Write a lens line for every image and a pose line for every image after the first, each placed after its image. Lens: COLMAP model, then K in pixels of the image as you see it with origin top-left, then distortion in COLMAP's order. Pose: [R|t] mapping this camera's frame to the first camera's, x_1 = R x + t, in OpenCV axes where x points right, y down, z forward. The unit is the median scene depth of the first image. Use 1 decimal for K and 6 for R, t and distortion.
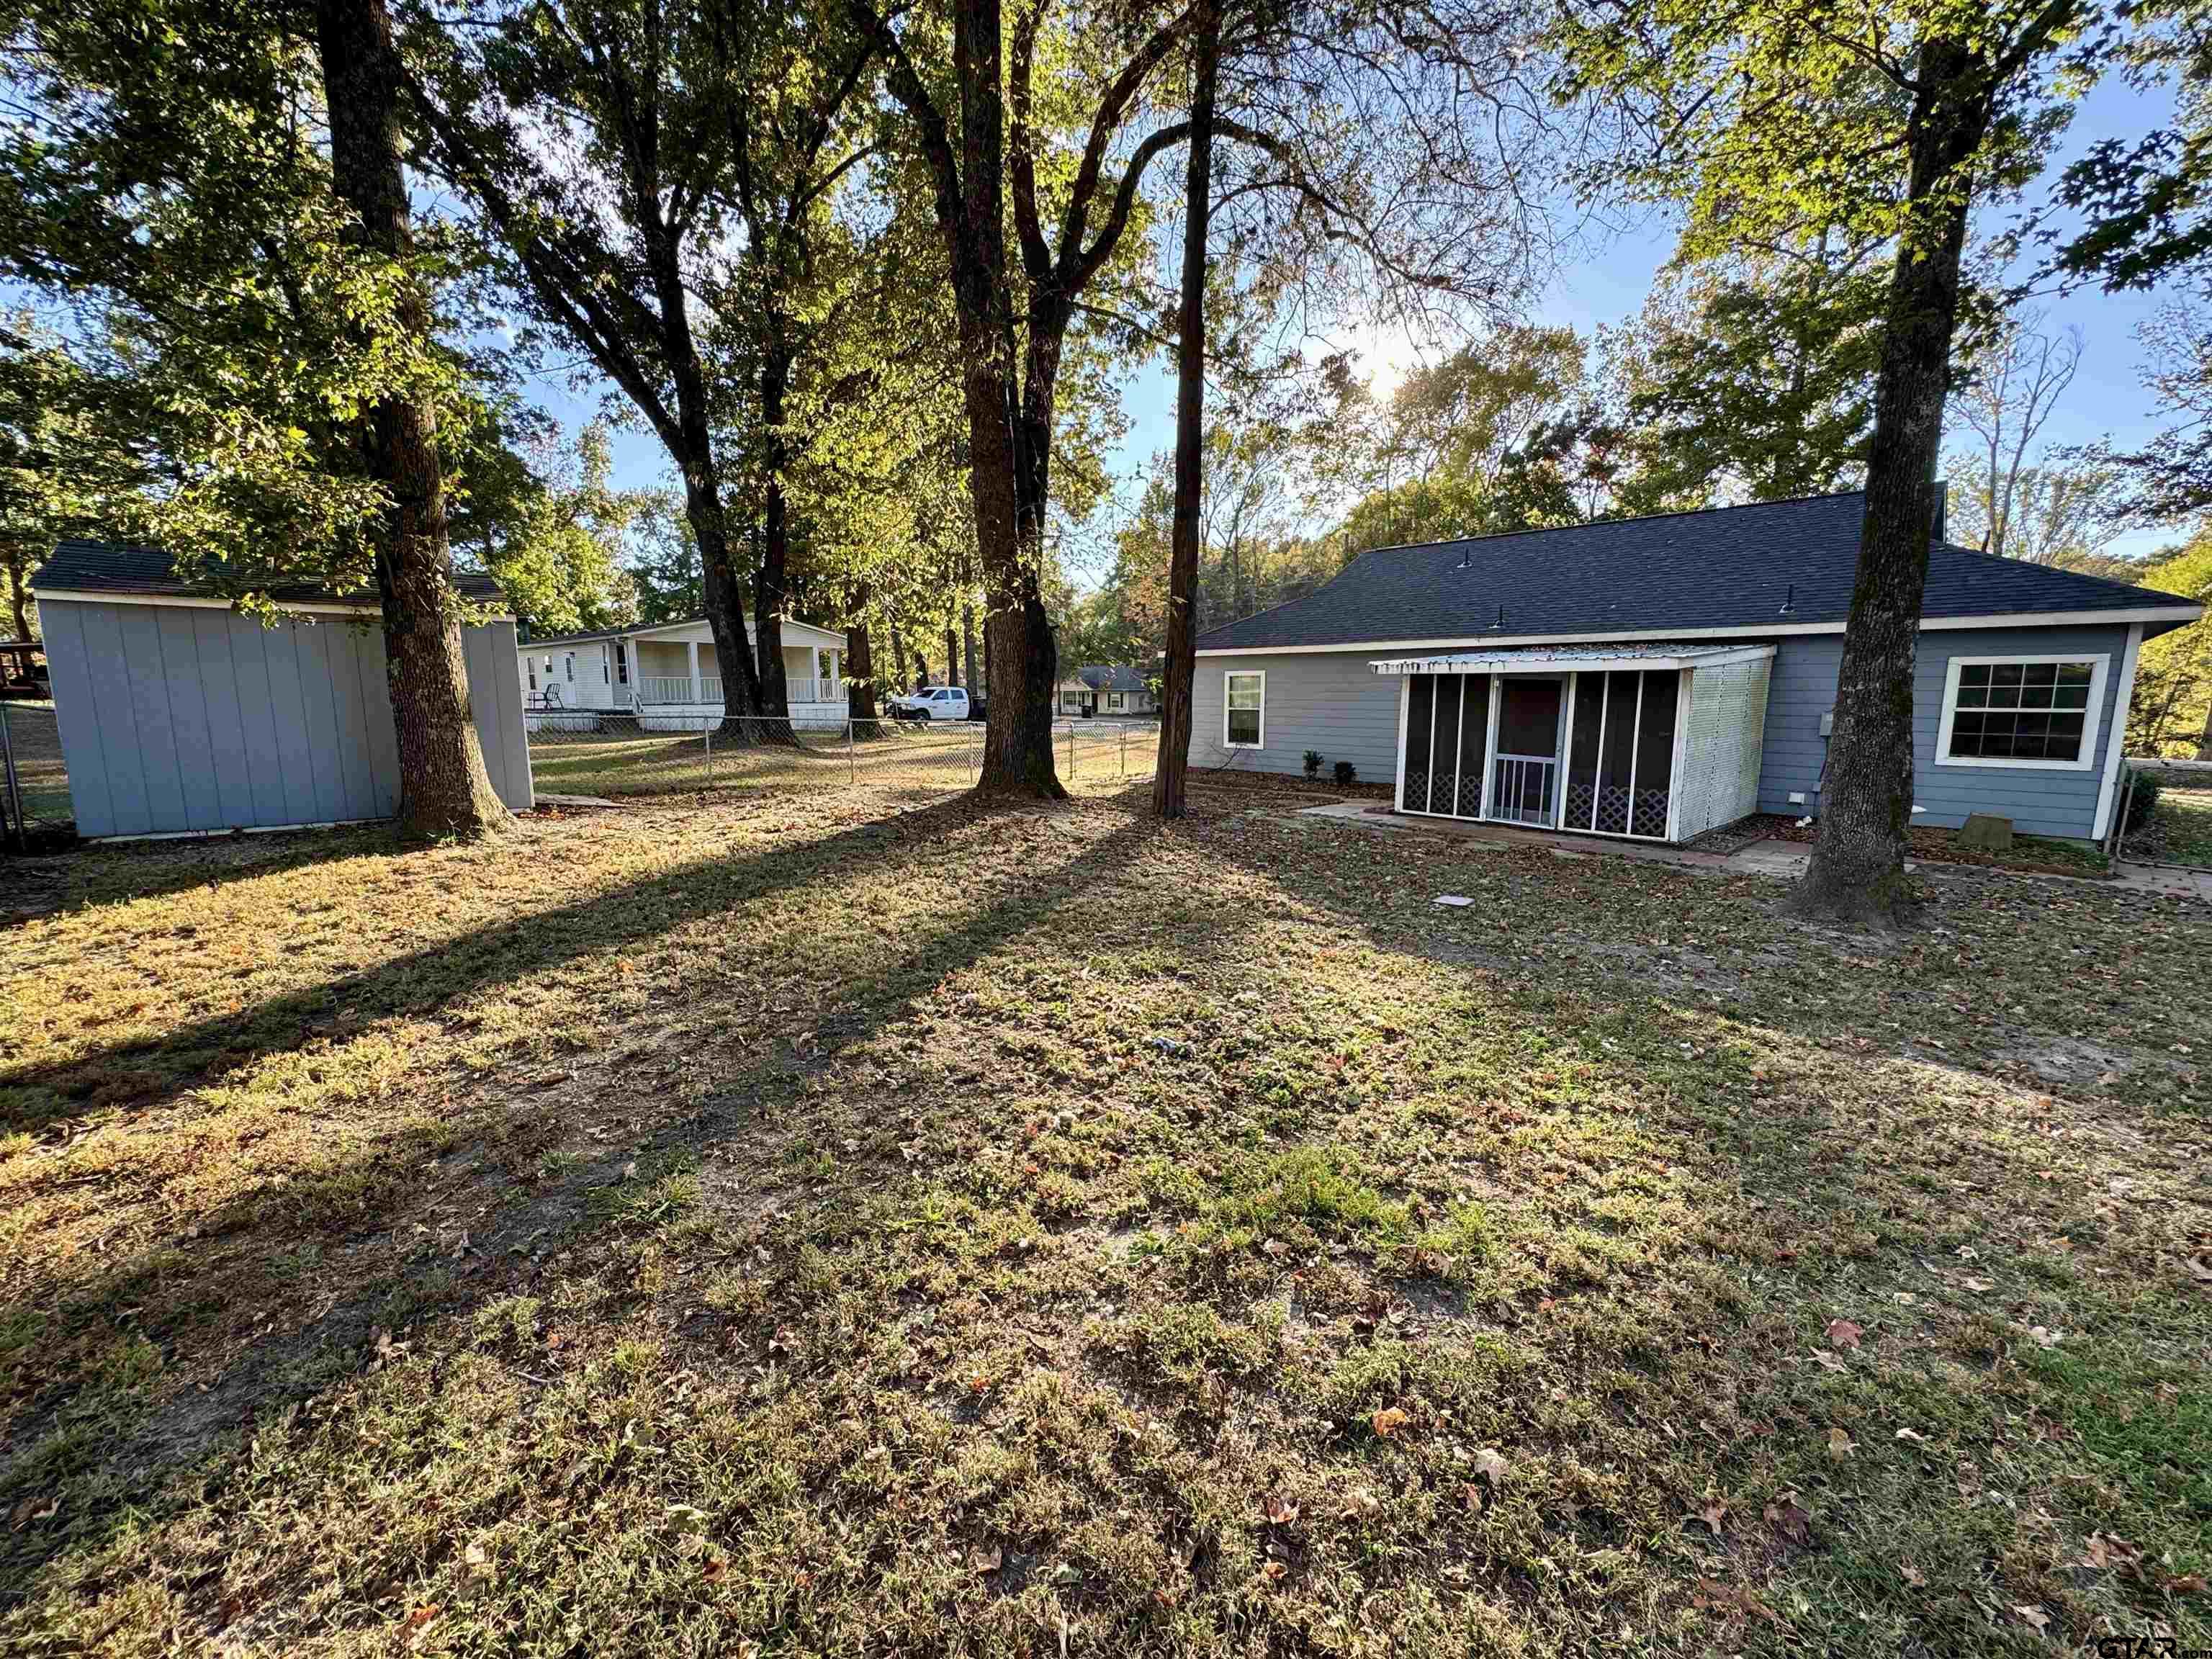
lens RADIAL K [[882.6, 0, 1106.0], [0, 882.6, 829.5], [0, 0, 1]] dist [-0.001065, -0.000437]
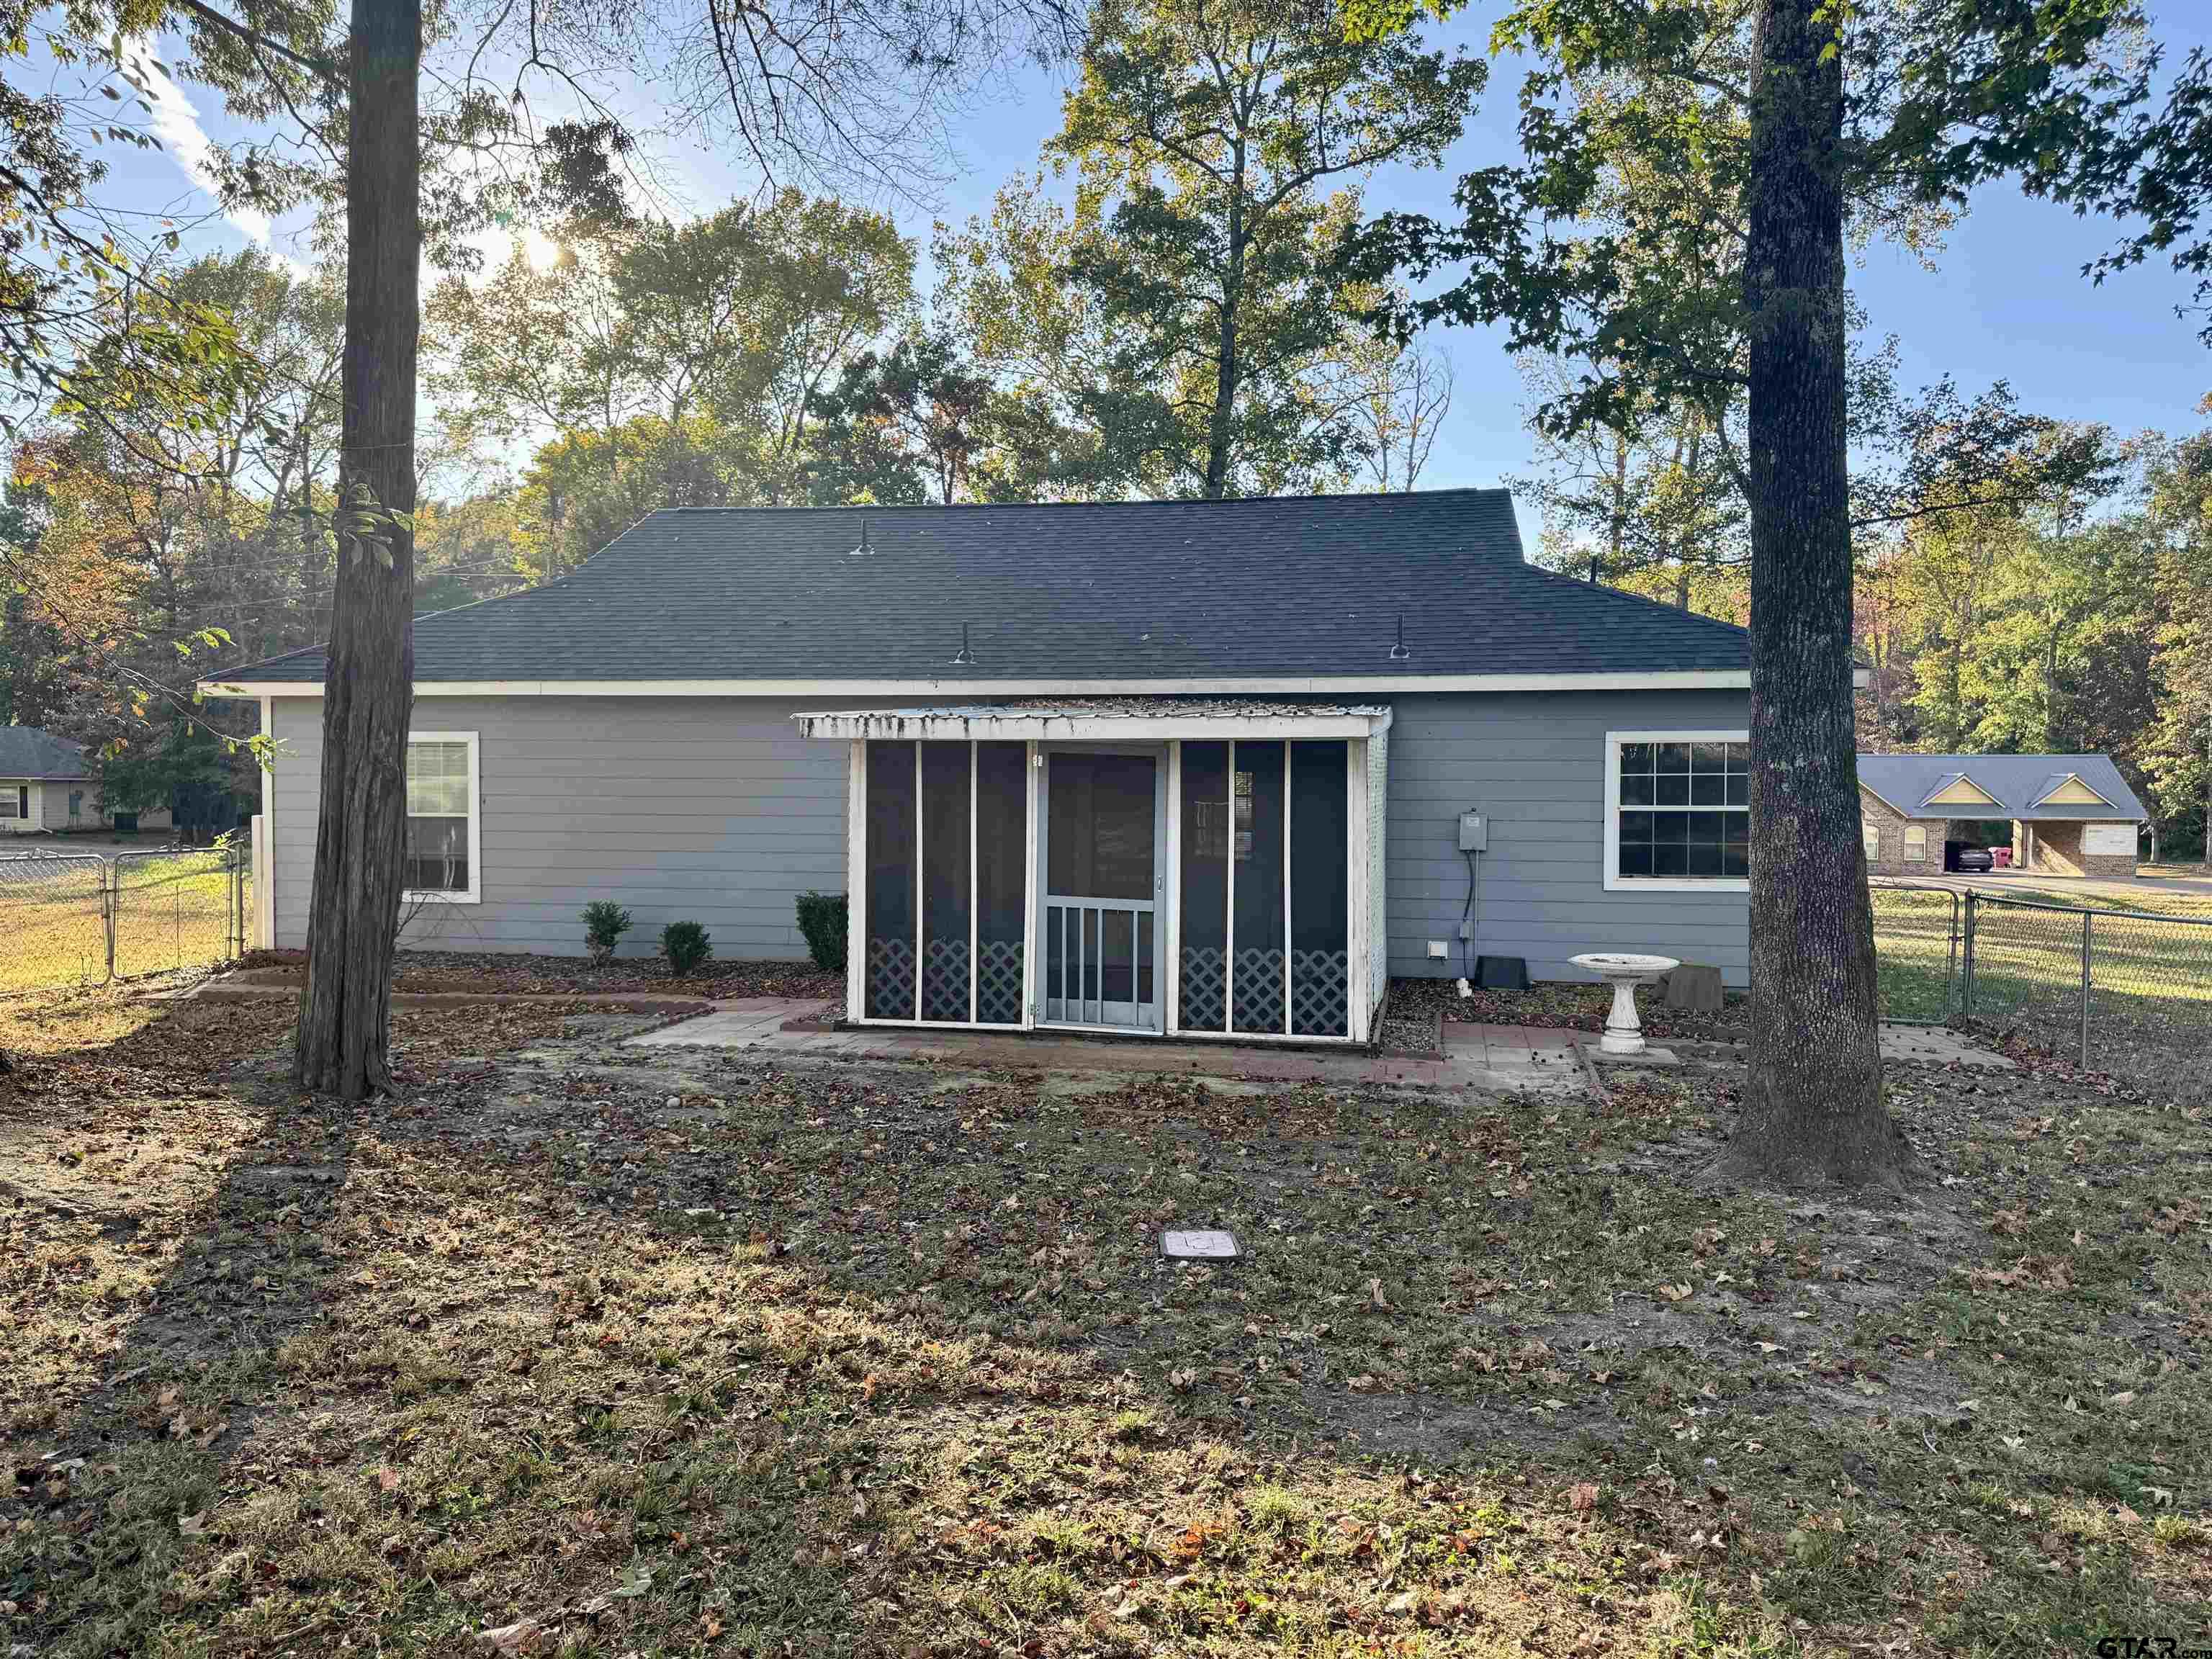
lens RADIAL K [[1541.3, 0, 1106.0], [0, 1541.3, 829.5], [0, 0, 1]] dist [0.109164, -0.161401]
pose [[0.806487, -0.010451, 0.591159, -0.048222], [0.085971, 0.991290, -0.099761, -0.026251], [-0.584968, 0.131279, 0.800361, 0.211427]]
